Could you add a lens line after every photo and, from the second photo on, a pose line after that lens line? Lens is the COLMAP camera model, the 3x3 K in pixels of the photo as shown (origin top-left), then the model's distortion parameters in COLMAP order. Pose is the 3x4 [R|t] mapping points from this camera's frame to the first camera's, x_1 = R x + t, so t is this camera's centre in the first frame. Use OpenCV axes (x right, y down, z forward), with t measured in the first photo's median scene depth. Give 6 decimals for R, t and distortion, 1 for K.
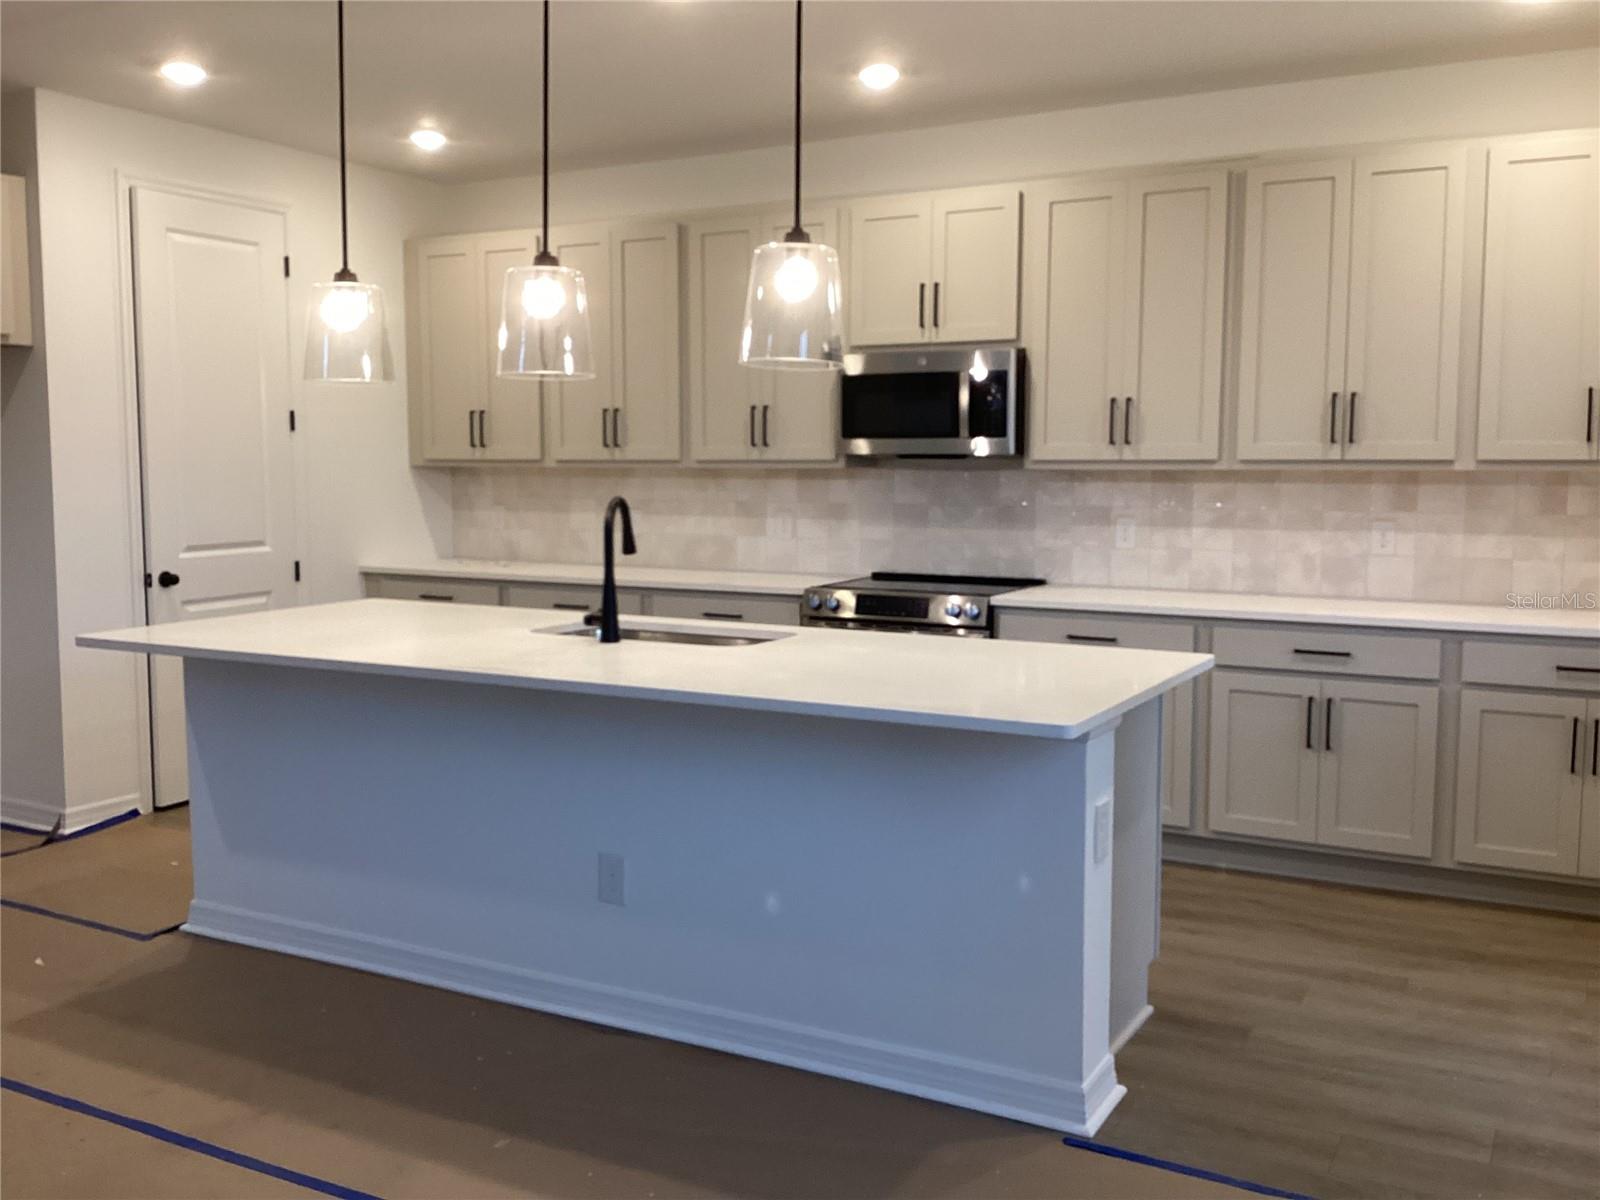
lens RADIAL K [[1456.6, 0, 795.9], [0, 1456.6, 600.1], [0, 0, 1]] dist [0.048840, 0.000000]
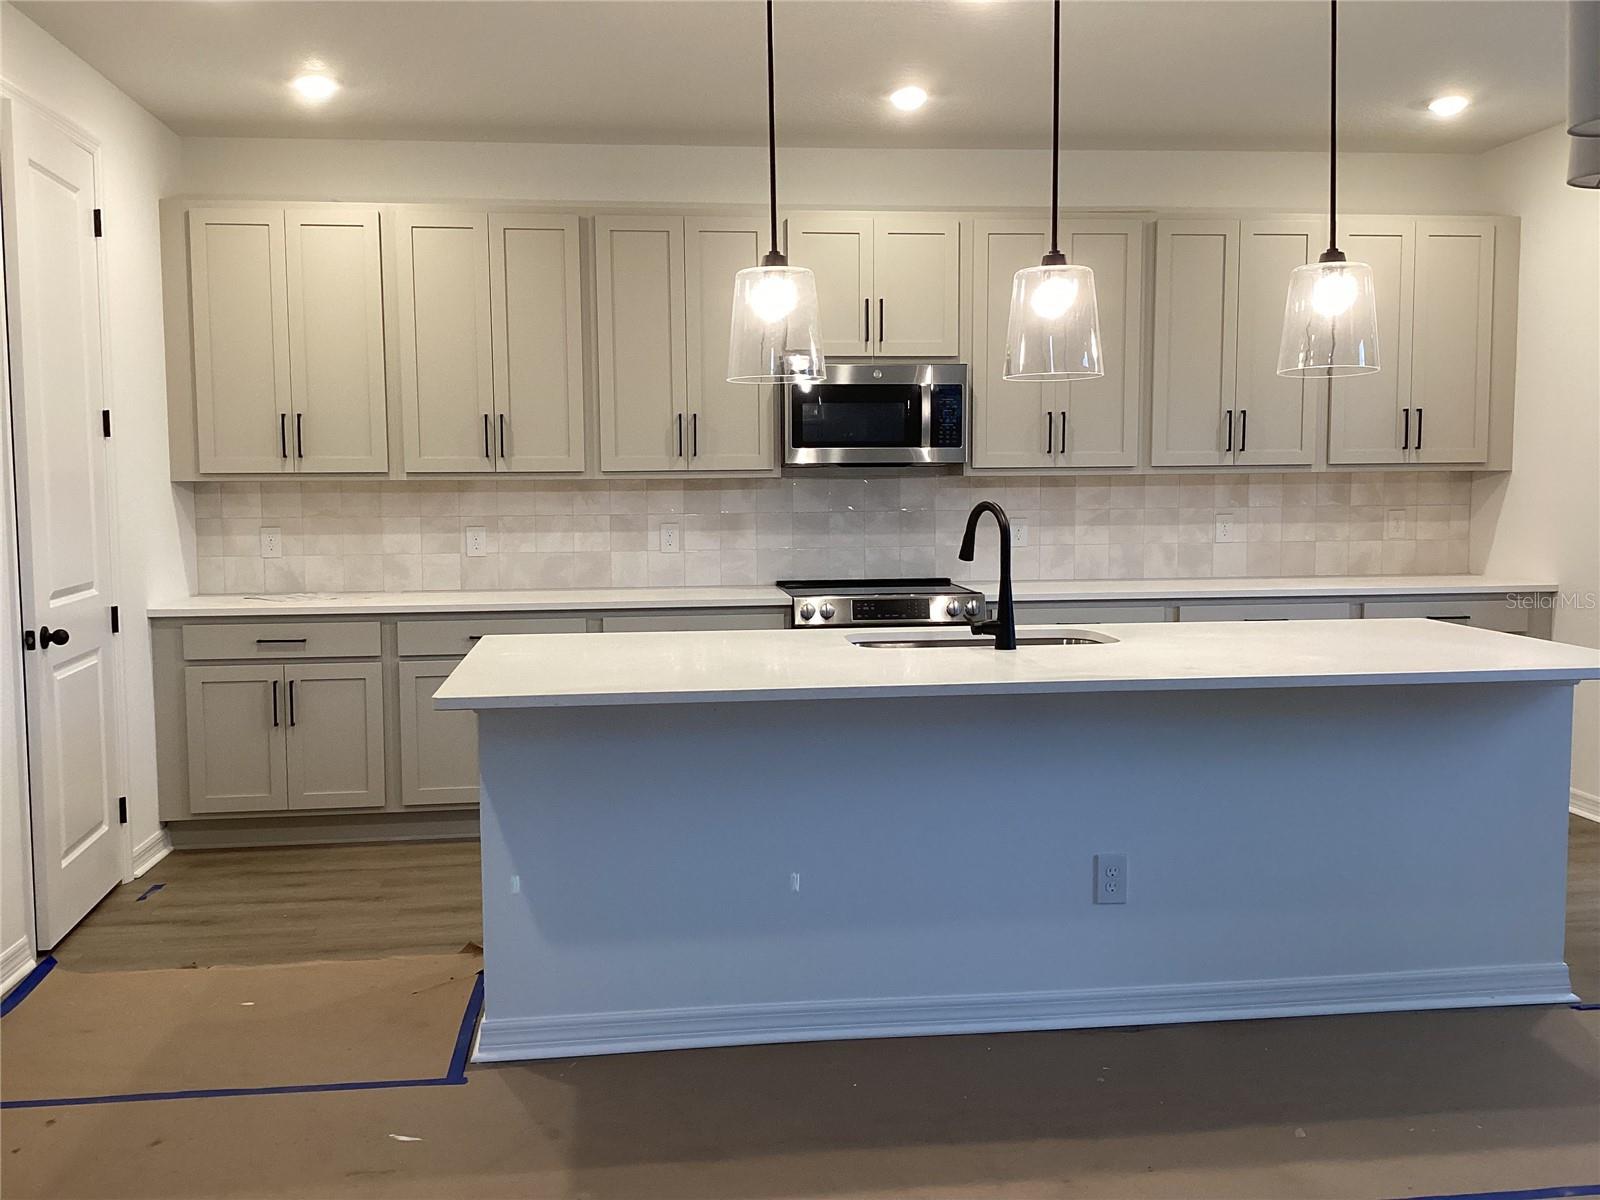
lens RADIAL K [[1456.6, 0, 800.9], [0, 1456.6, 584.6], [0, 0, 1]] dist [0.048840, 0.000000]
pose [[0.812399, -0.051954, 0.580782, -0.589091], [0.065413, 0.997856, -0.002235, -0.015473], [-0.579421, 0.039807, 0.814056, 0.200698]]
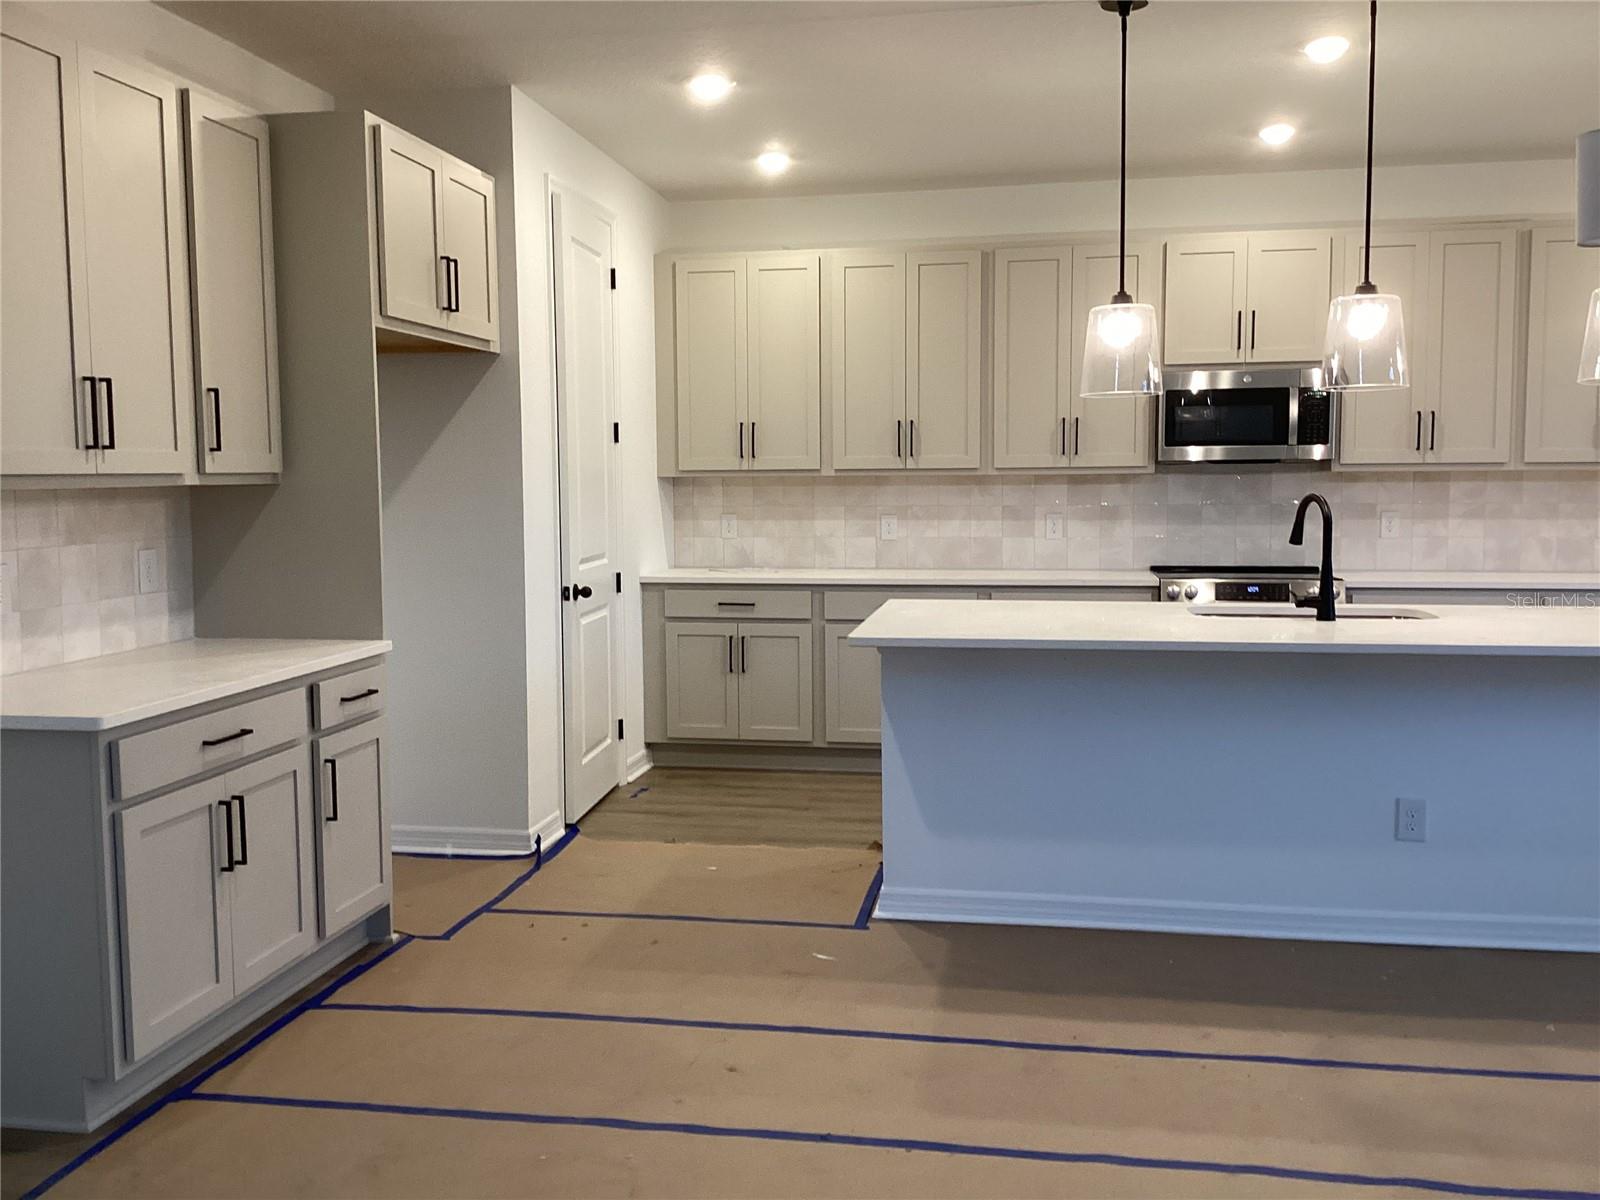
lens RADIAL K [[1456.6, 0, 798.5], [0, 1456.6, 586.5], [0, 0, 1]] dist [0.048840, 0.000000]
pose [[0.945037, -0.033537, 0.325239, -0.651089], [0.040004, 0.999112, -0.013215, 0.000745], [-0.324507, 0.025500, 0.945540, 0.029731]]
